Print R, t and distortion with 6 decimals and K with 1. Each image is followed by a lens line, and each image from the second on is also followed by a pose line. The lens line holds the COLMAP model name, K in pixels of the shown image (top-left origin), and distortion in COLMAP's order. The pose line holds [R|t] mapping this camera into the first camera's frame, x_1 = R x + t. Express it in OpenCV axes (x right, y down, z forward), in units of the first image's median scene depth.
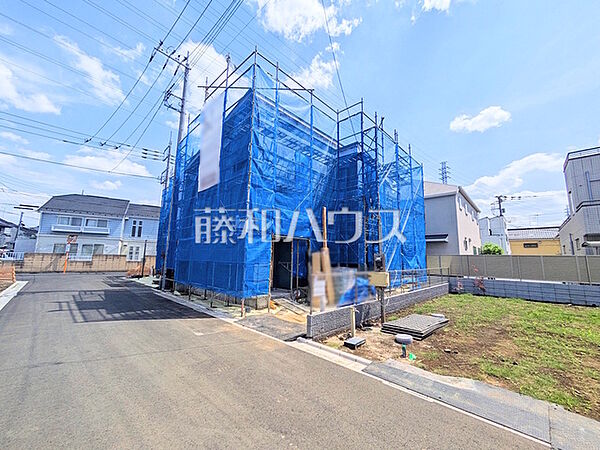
lens RADIAL K [[229.4, 0, 297.2], [0, 229.4, 225.7], [0, 0, 1]] dist [0.004046, 0.000115]
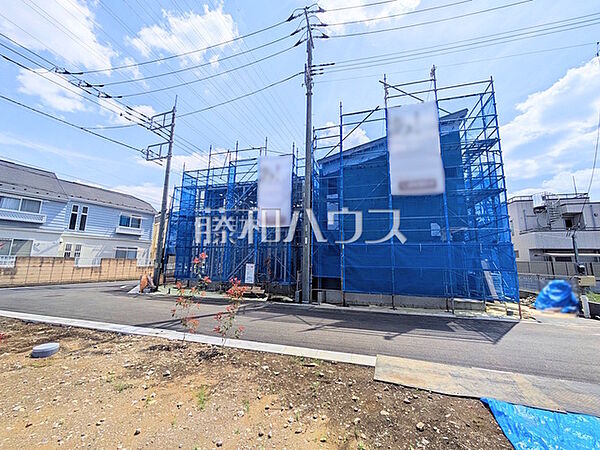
lens RADIAL K [[229.4, 0, 303.8], [0, 229.4, 228.2], [0, 0, 1]] dist [0.004046, 0.000115]
pose [[0.880840, 0.048454, 0.470929, -0.457063], [-0.052454, 0.998613, -0.004635, 0.012177], [-0.470500, -0.020620, 0.882159, 0.102576]]
